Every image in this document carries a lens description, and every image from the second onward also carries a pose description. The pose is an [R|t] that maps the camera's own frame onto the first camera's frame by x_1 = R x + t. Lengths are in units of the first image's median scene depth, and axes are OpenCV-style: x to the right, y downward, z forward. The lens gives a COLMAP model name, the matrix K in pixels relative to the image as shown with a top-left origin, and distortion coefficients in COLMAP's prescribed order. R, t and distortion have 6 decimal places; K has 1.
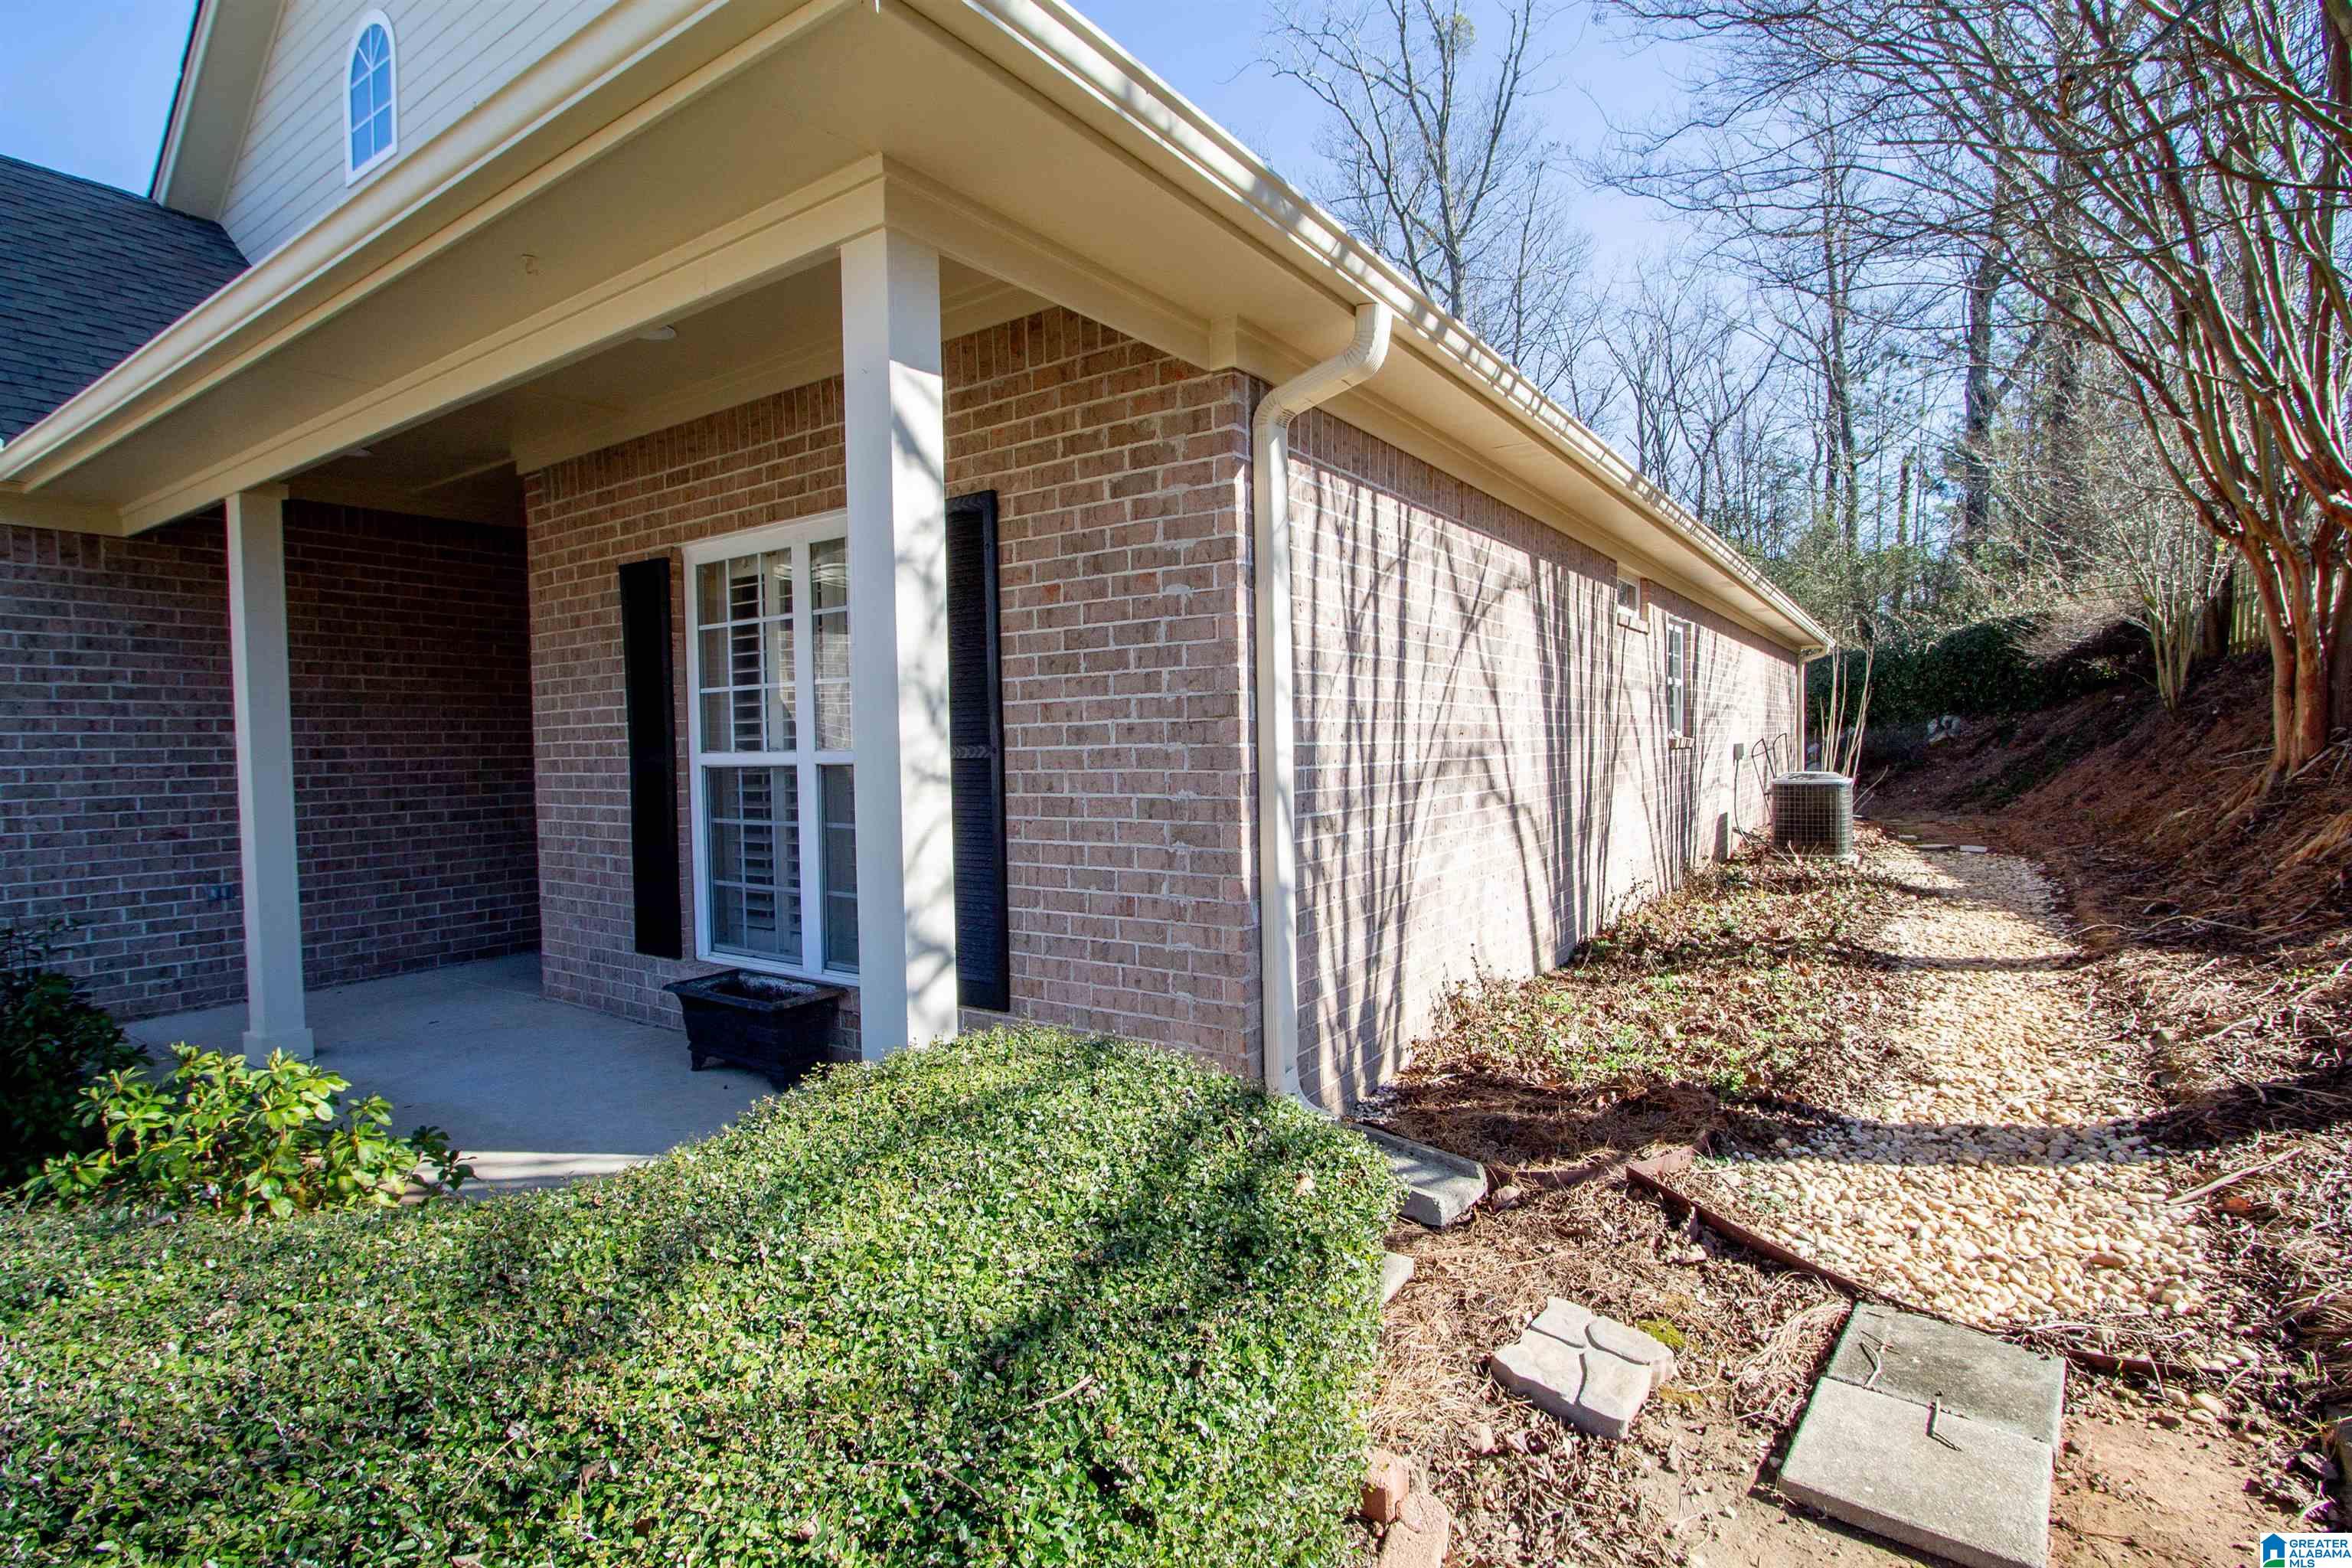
lens RADIAL K [[1117.5, 0, 1182.5], [0, 1117.5, 784.2], [0, 0, 1]] dist [-0.012164, 0.000783]
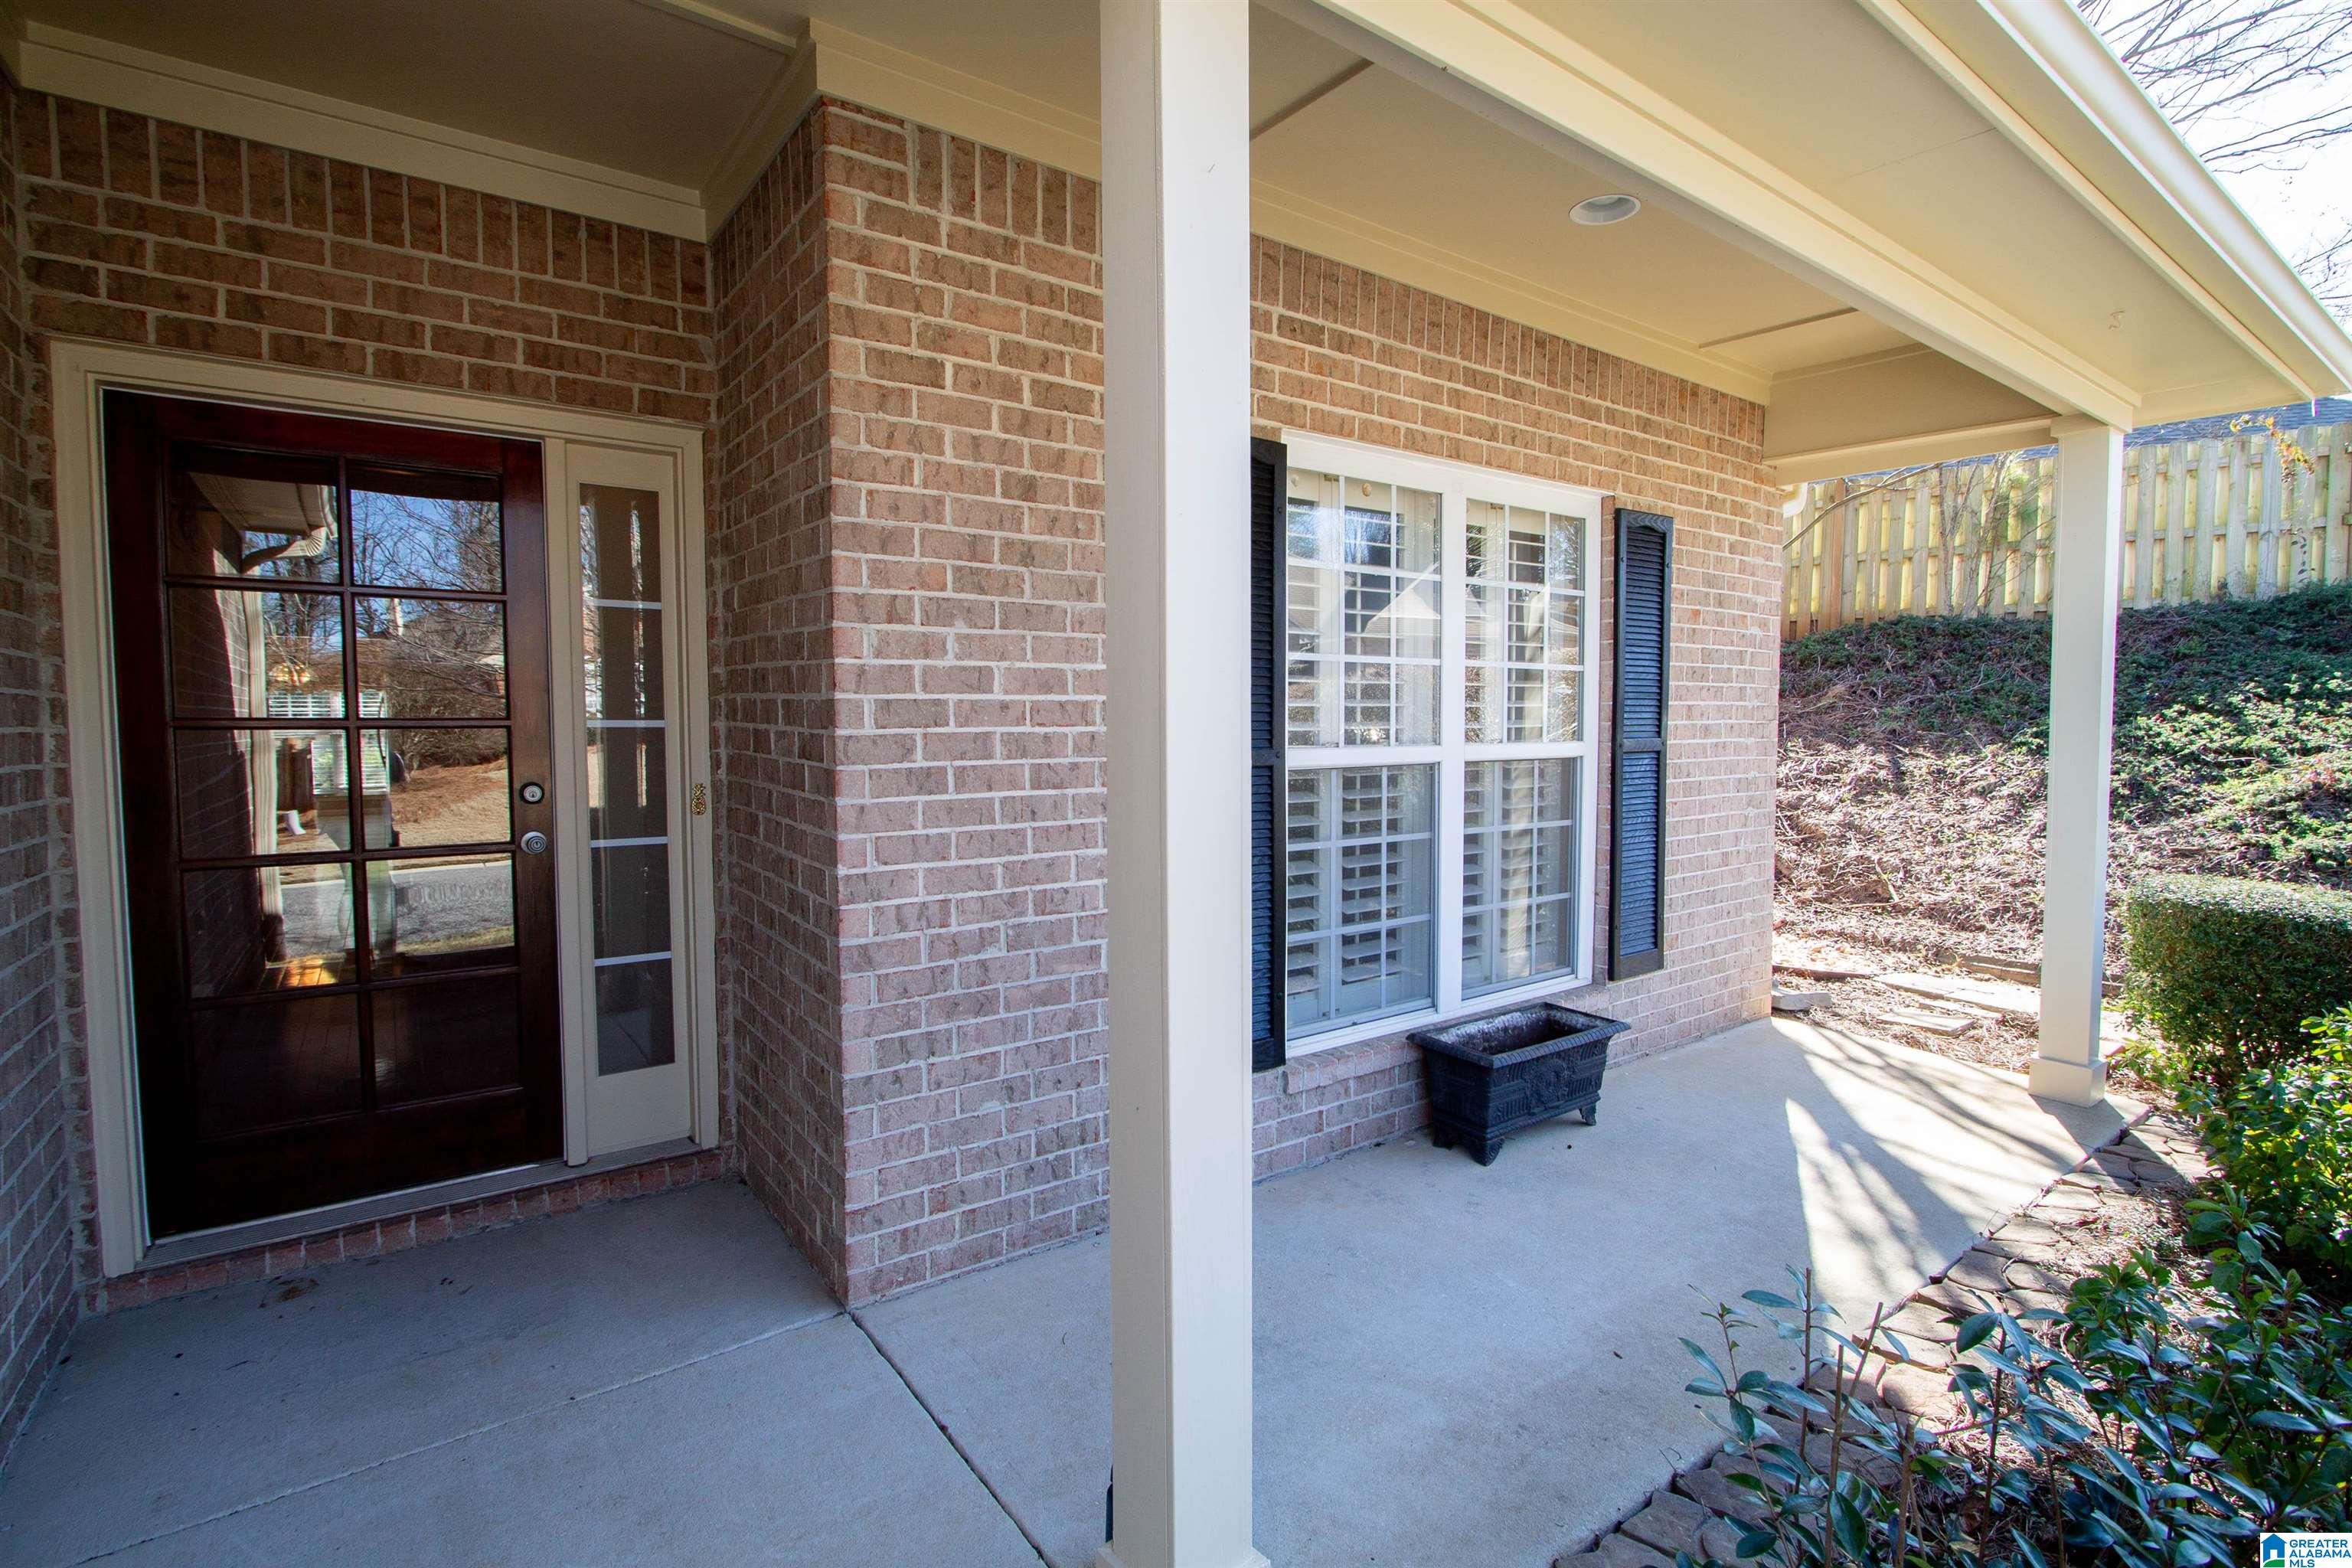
lens RADIAL K [[1117.5, 0, 1177.3], [0, 1117.5, 781.3], [0, 0, 1]] dist [-0.012164, 0.000783]
pose [[0.328641, -0.035383, 0.943792, -0.263201], [0.030533, 0.999174, 0.026828, -0.006938], [-0.943961, 0.020000, 0.329449, 0.203725]]
